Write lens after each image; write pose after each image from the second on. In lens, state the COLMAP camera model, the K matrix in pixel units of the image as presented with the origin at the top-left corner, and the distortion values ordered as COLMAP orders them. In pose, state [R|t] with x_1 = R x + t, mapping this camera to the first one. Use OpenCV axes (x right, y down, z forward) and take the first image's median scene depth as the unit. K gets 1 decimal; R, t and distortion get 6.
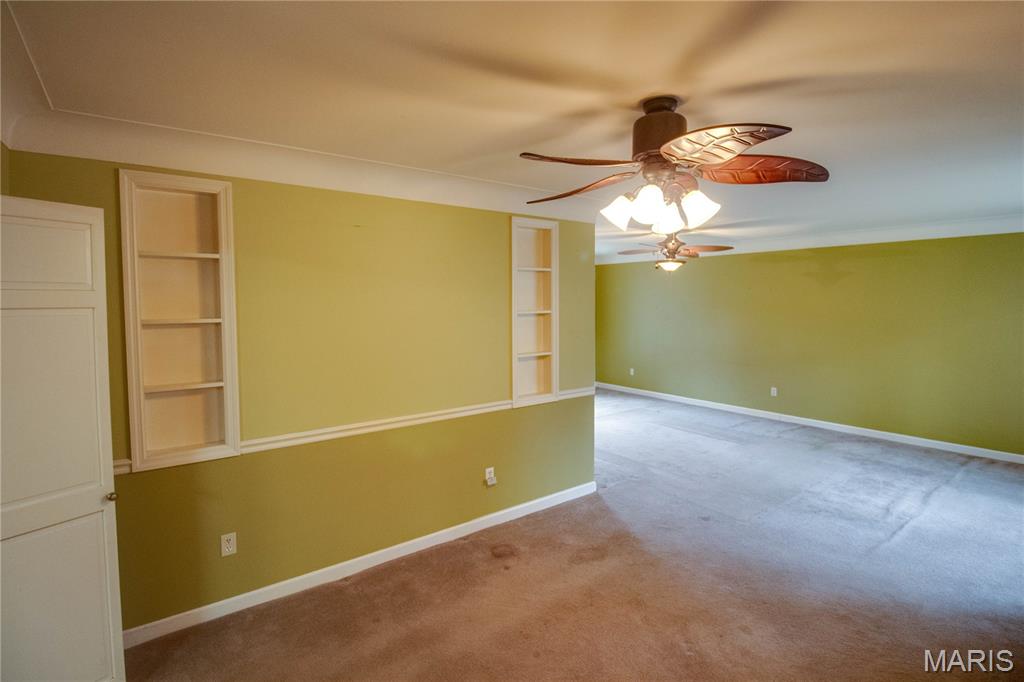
lens RADIAL K [[501.9, 0, 523.6], [0, 501.9, 325.2], [0, 0, 1]] dist [-0.002331, -0.000324]
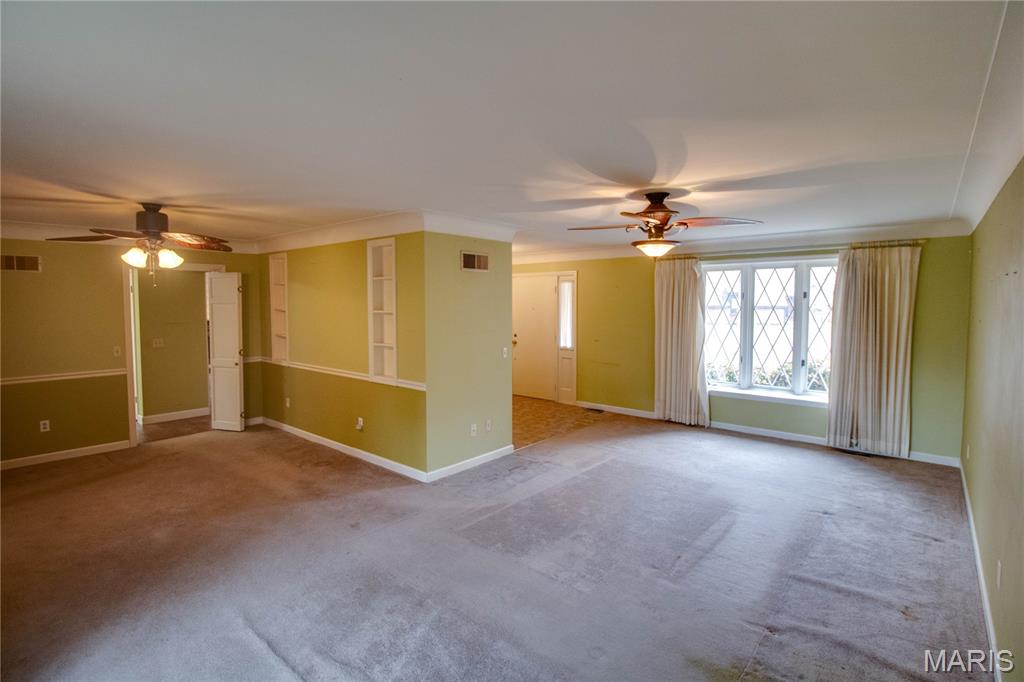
lens RADIAL K [[501.9, 0, 523.6], [0, 501.9, 325.2], [0, 0, 1]] dist [-0.002331, -0.000324]
pose [[0.205981, 0.059151, -0.976767, 1.365399], [-0.041583, 0.997799, 0.051655, -0.073584], [0.977672, 0.029977, 0.207988, 1.097650]]
